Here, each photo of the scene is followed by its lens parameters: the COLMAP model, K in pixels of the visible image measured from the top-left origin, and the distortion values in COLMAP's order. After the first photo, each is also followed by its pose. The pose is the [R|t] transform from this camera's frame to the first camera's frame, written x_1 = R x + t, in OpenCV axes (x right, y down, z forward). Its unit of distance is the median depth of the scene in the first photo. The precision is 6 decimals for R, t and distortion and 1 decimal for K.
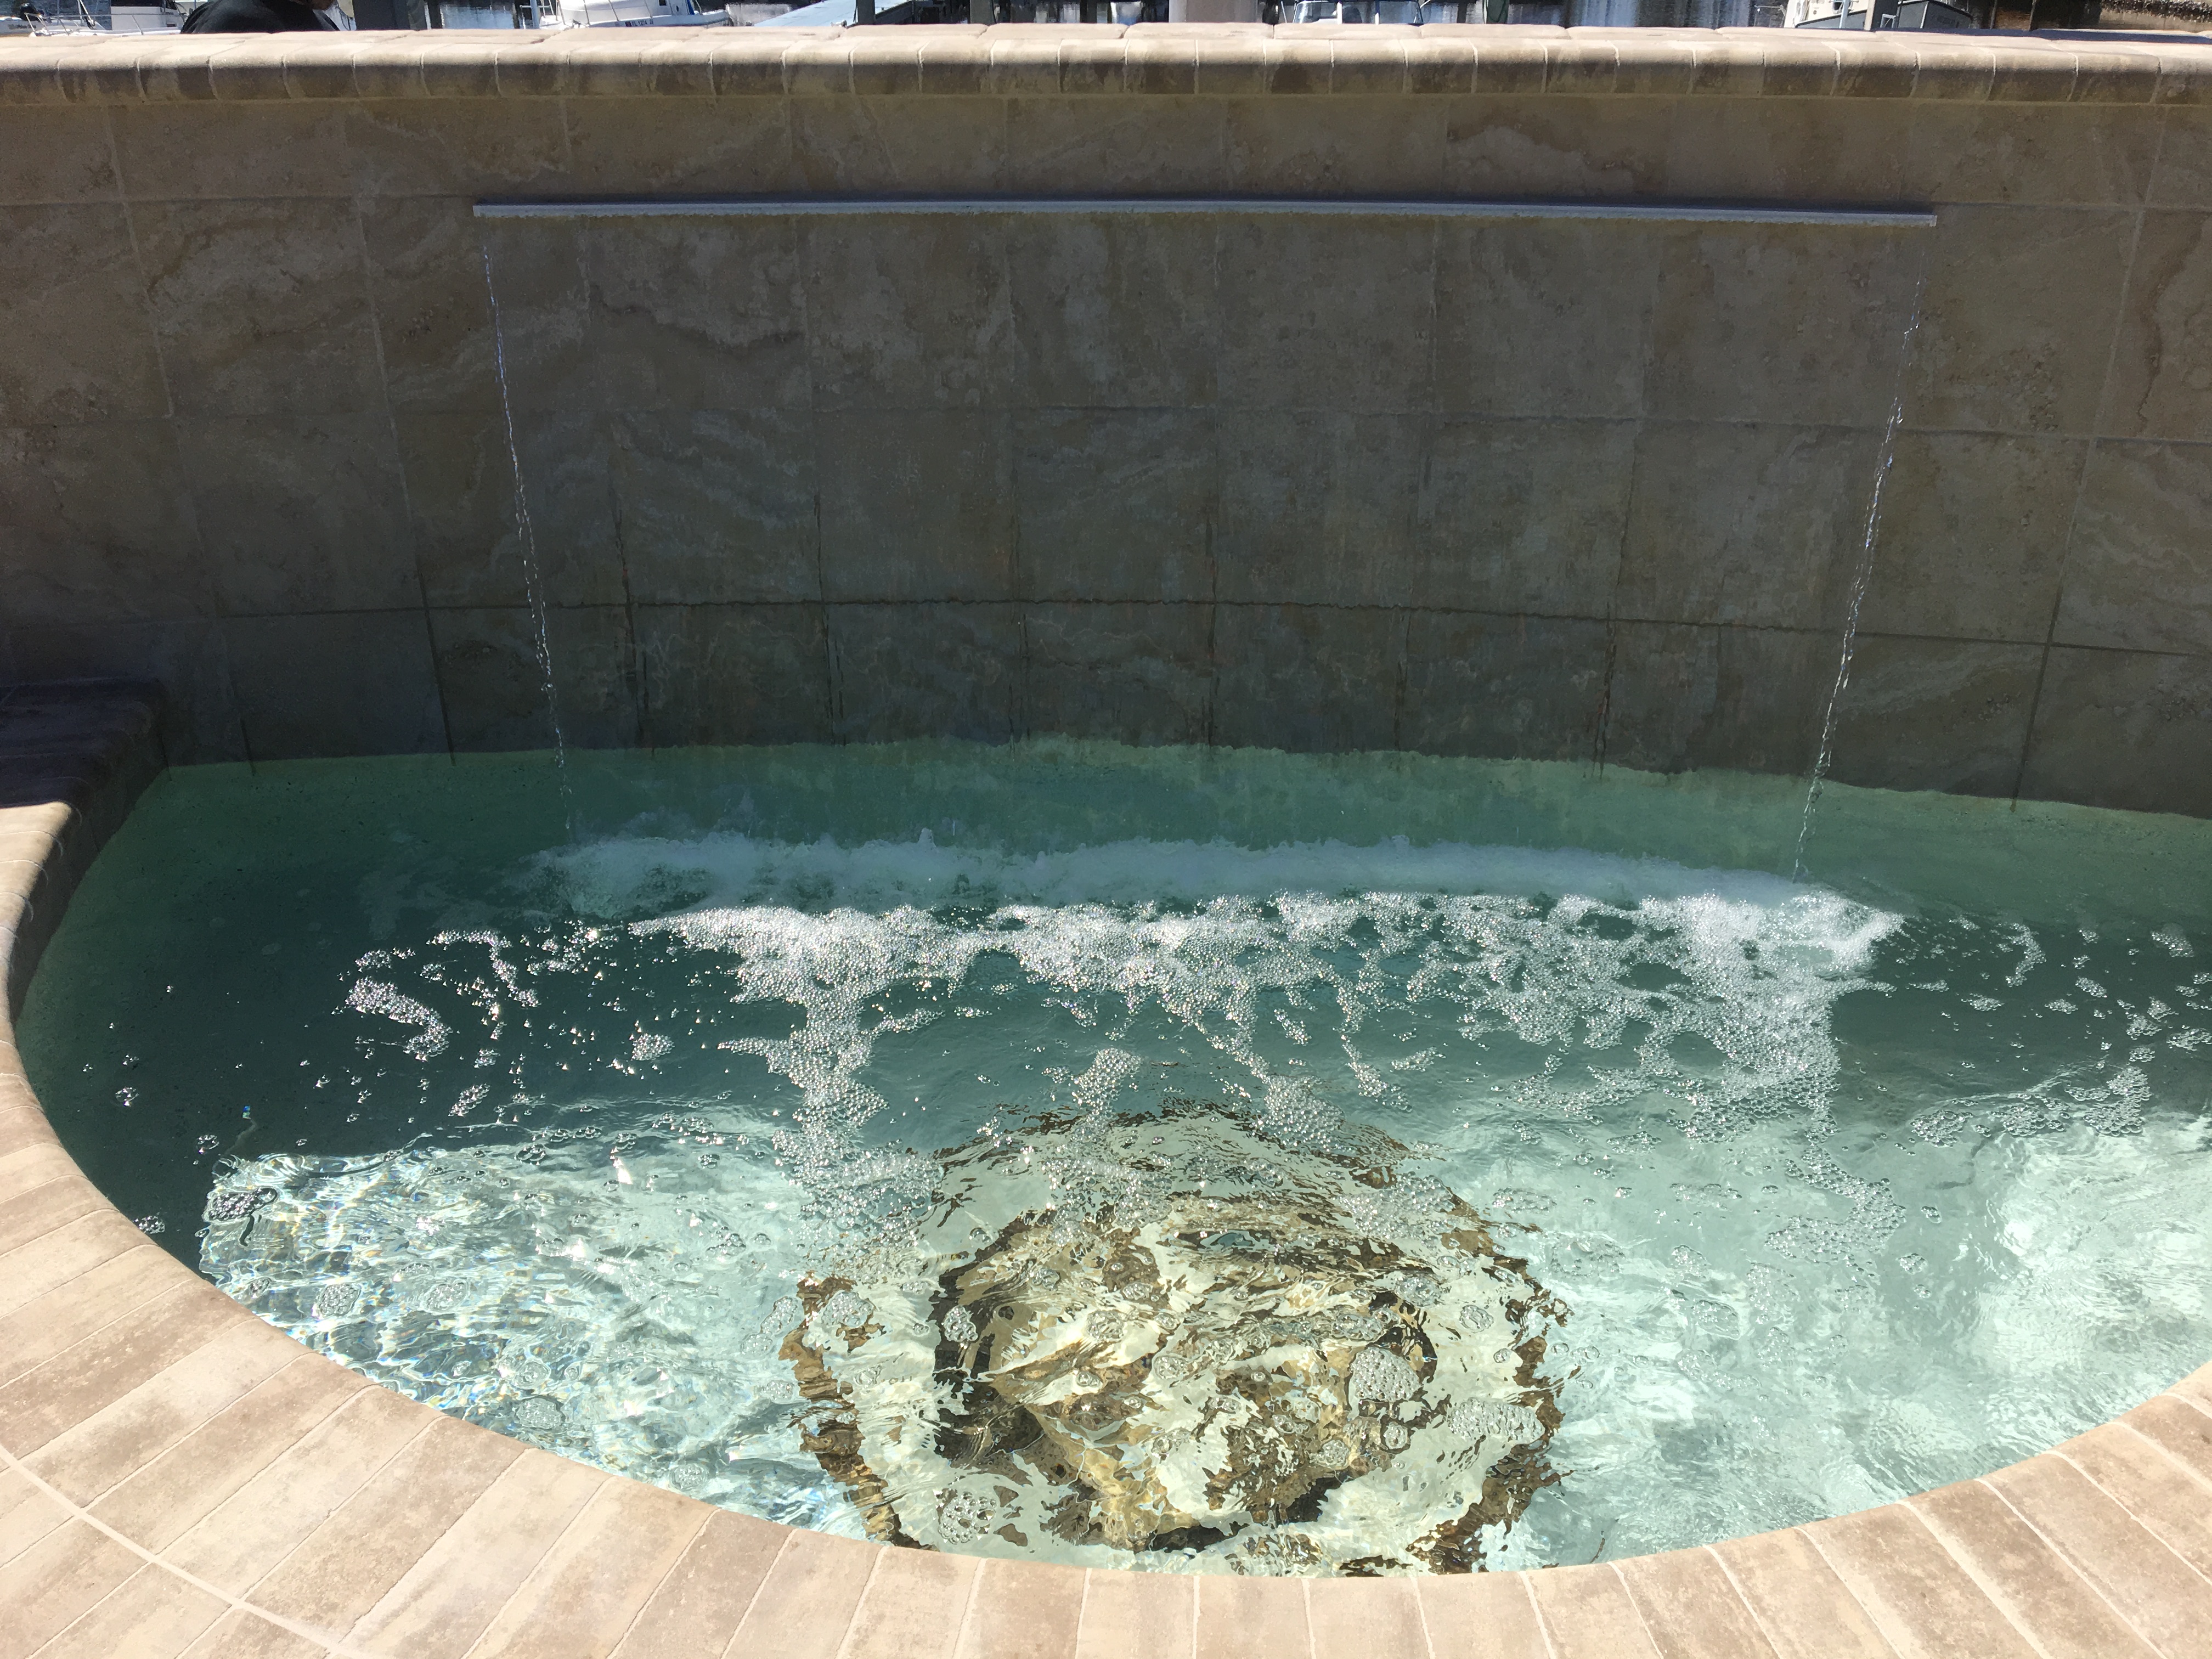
lens RADIAL K [[1888.0, 0, 1106.0], [0, 1888.0, 829.5], [0, 0, 1]] dist [0.007356, -0.025449]
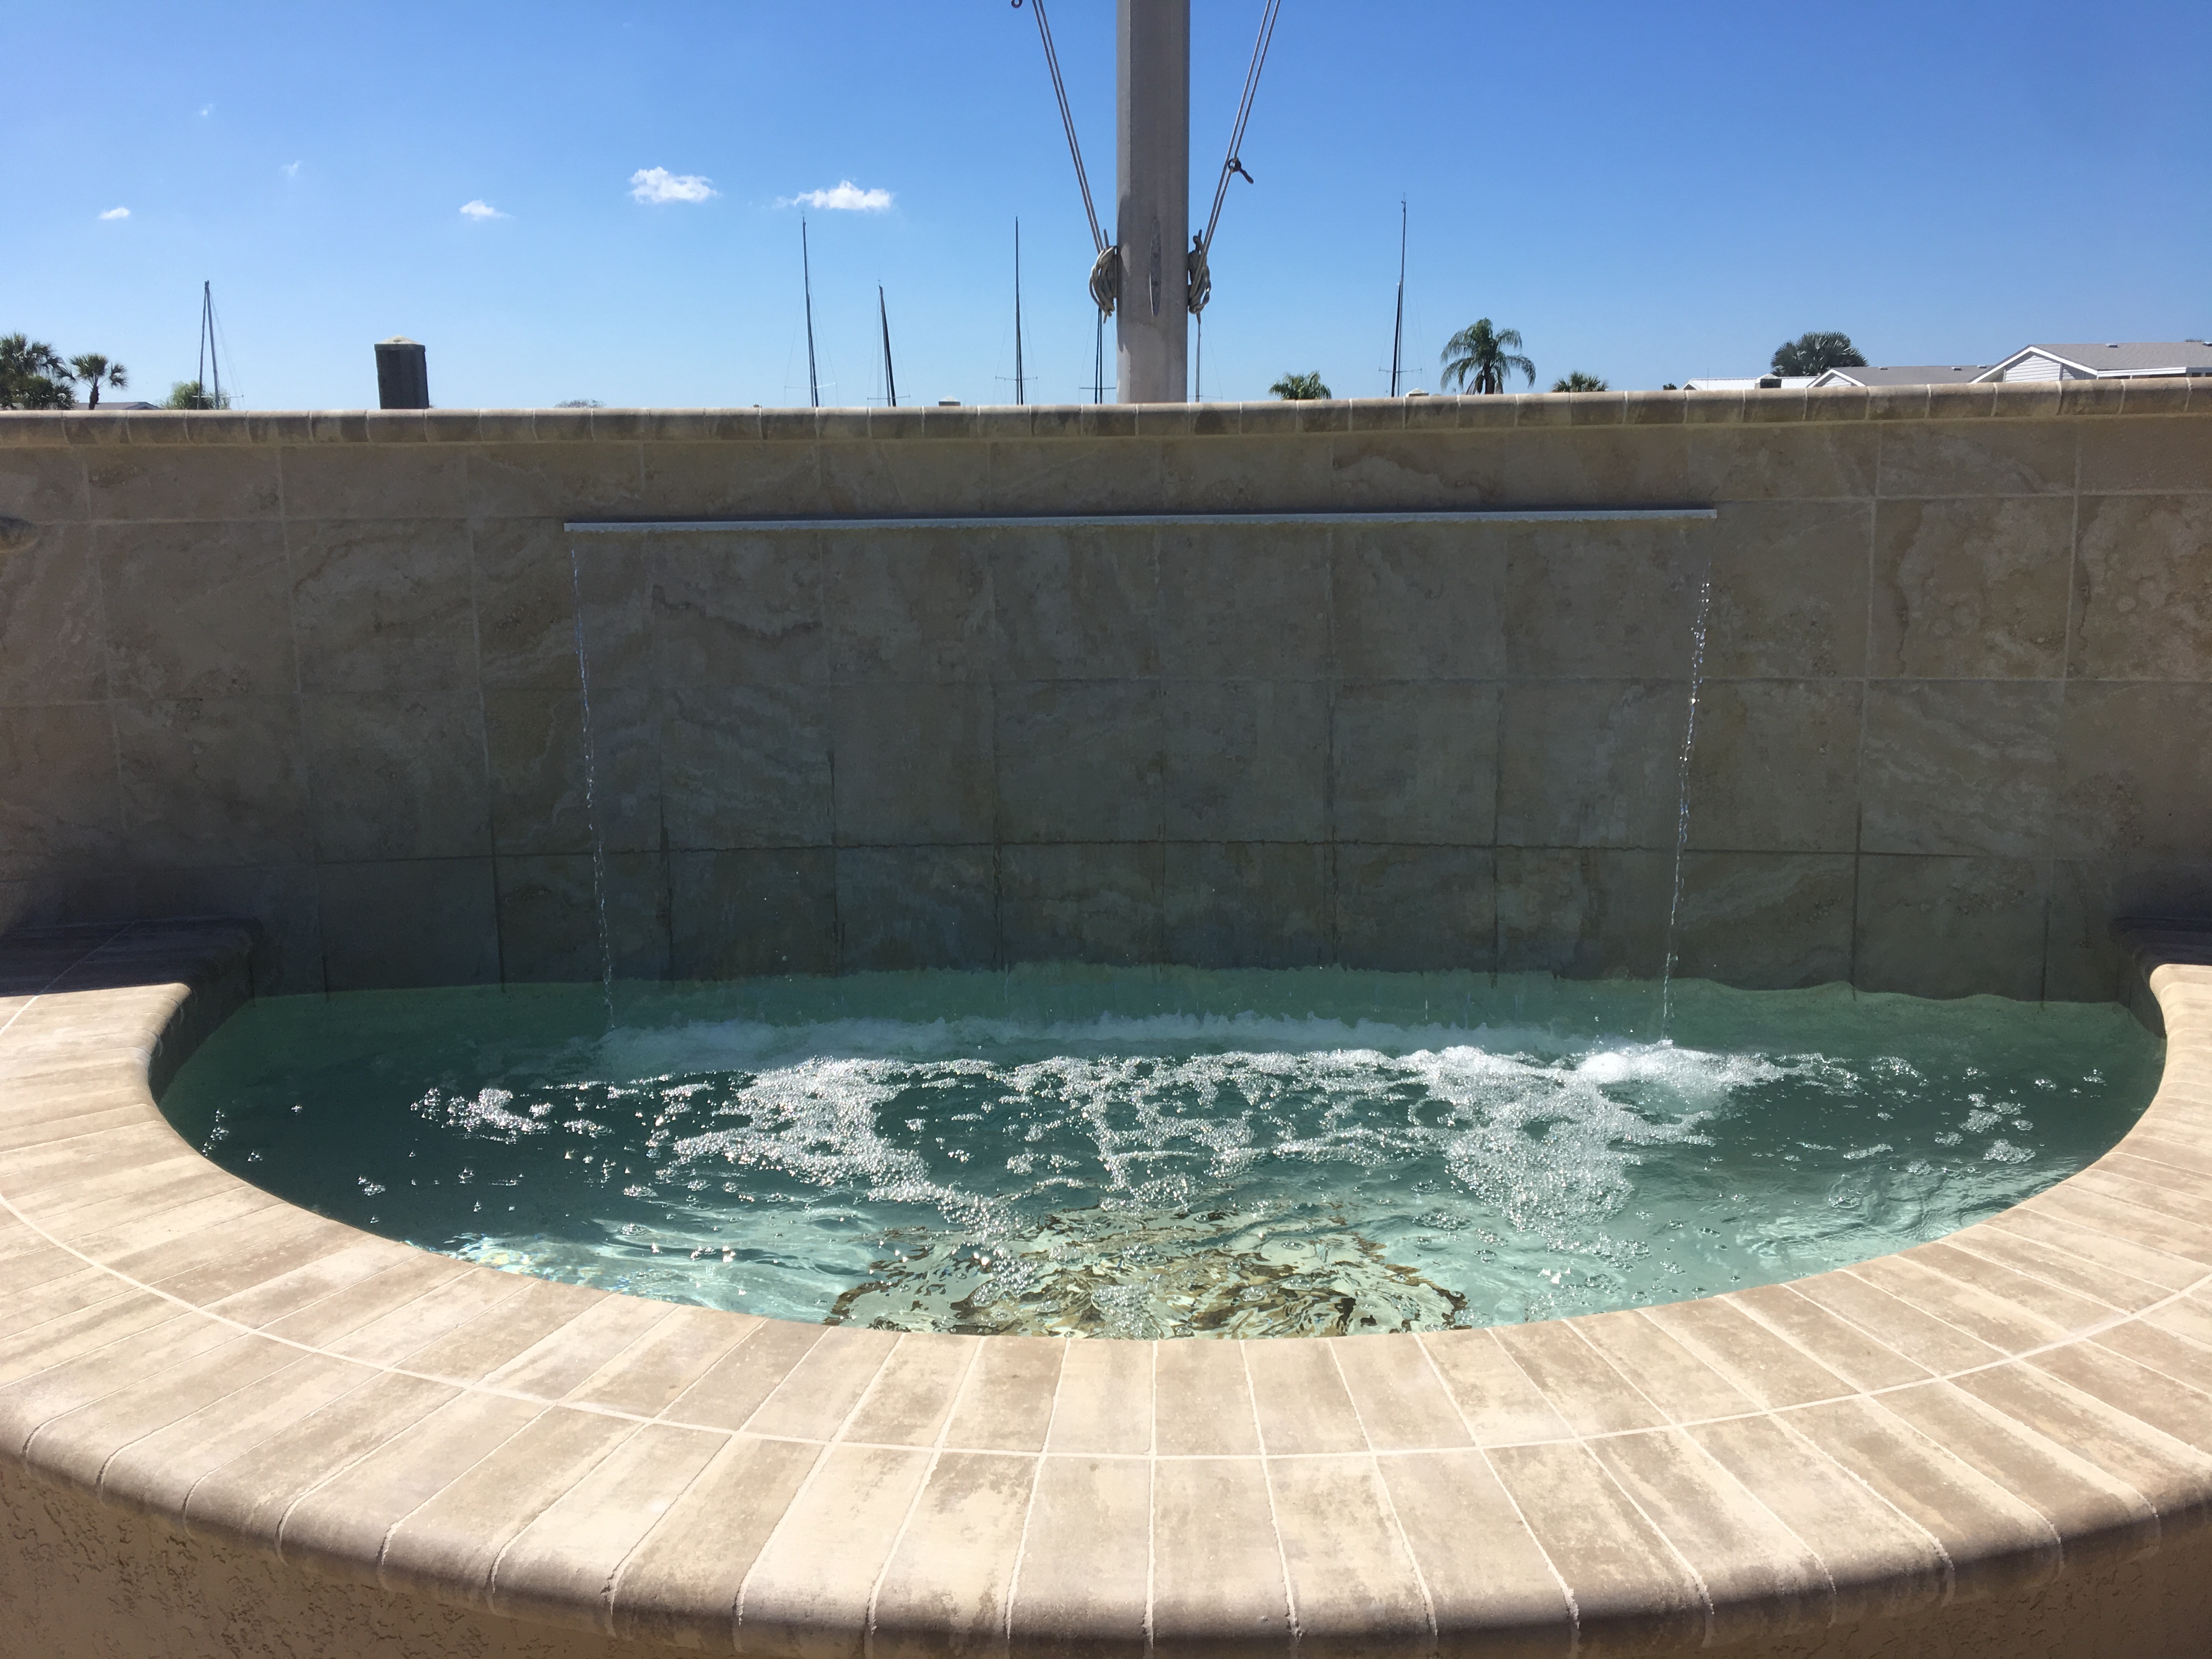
lens RADIAL K [[1928.7, 0, 1106.0], [0, 1928.7, 829.5], [0, 0, 1]] dist [0.067323, -0.172344]
pose [[0.999704, -0.012181, 0.021050, -0.004337], [0.017678, 0.958384, -0.284934, 0.240589], [-0.016703, 0.285222, 0.958316, -0.185692]]
